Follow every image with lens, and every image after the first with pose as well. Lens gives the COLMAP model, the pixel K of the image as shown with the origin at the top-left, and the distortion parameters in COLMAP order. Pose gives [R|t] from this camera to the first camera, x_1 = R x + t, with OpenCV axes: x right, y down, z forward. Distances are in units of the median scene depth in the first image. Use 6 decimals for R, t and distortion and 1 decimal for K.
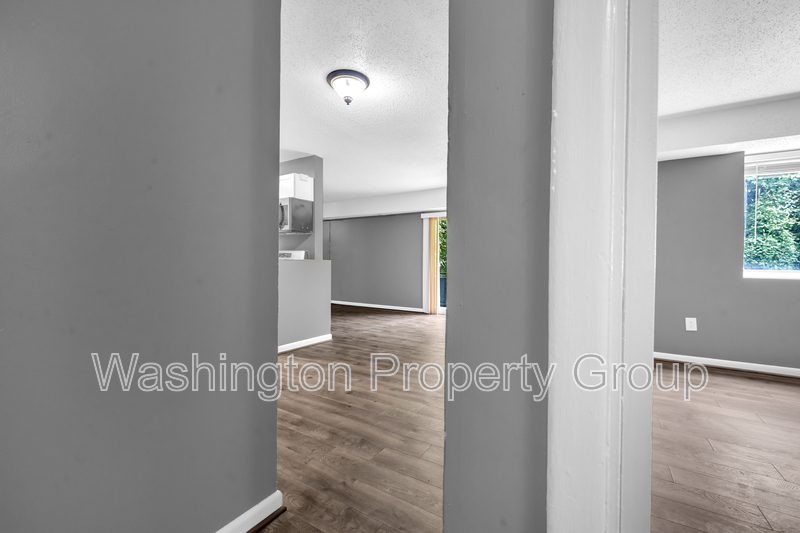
lens RADIAL K [[337.8, 0, 402.2], [0, 337.8, 266.3], [0, 0, 1]] dist [0.001673, 0.000853]
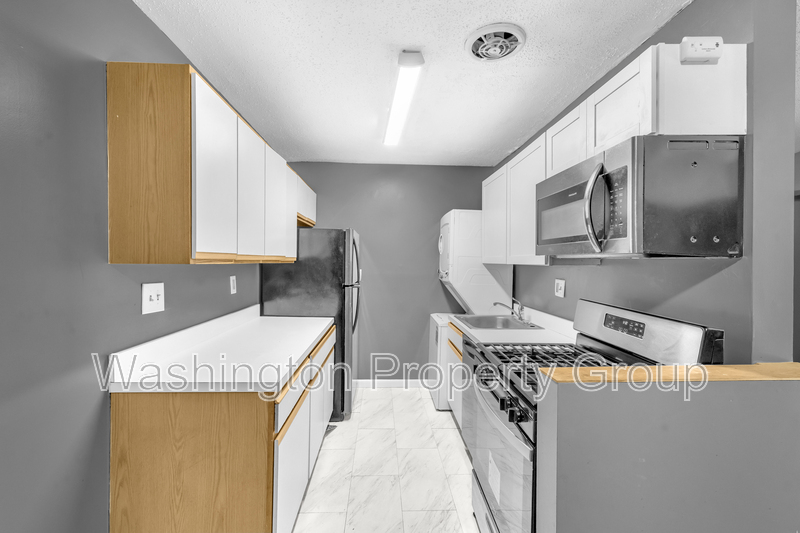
lens RADIAL K [[337.8, 0, 396.9], [0, 337.8, 266.6], [0, 0, 1]] dist [0.001673, 0.000853]
pose [[0.550072, 0.003083, -0.835112, -0.204430], [0.000279, 0.999992, 0.003875, -0.097090], [0.835117, -0.002365, 0.550067, 0.671231]]
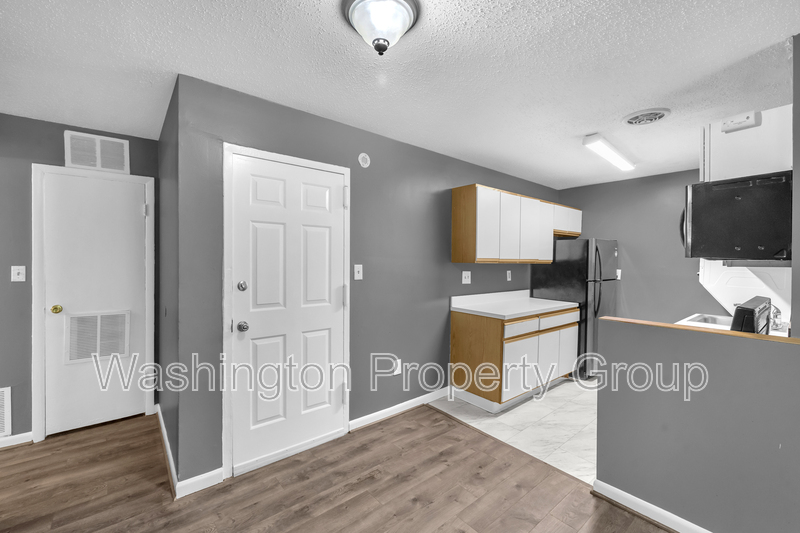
lens RADIAL K [[337.8, 0, 398.6], [0, 337.8, 266.3], [0, 0, 1]] dist [0.001673, 0.000853]
pose [[-0.334095, -0.000888, -0.942539, 0.223117], [-0.015629, 0.999867, 0.004598, -0.091737], [0.942410, 0.016267, -0.334065, 0.778305]]
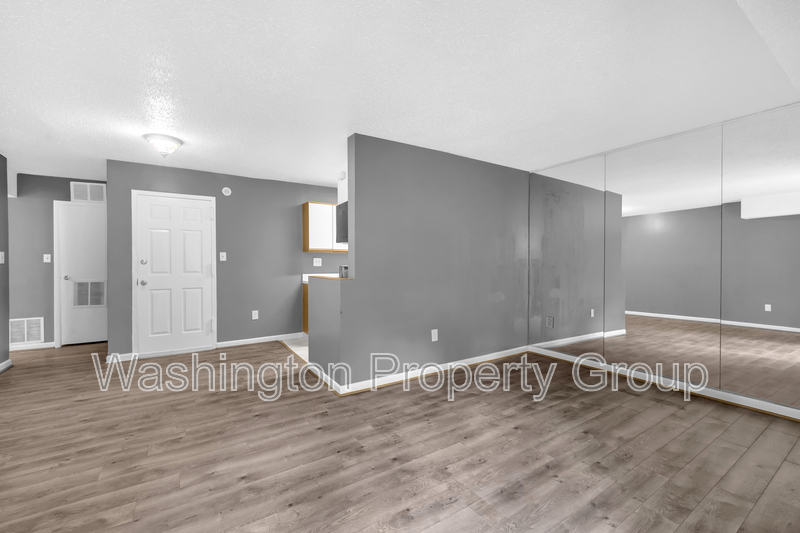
lens RADIAL K [[337.8, 0, 393.9], [0, 337.8, 265.4], [0, 0, 1]] dist [0.001673, 0.000853]
pose [[-0.441533, -0.005474, -0.897229, 0.393535], [-0.007947, 0.999966, -0.002190, -0.048645], [0.897210, 0.006163, -0.441561, 1.502134]]
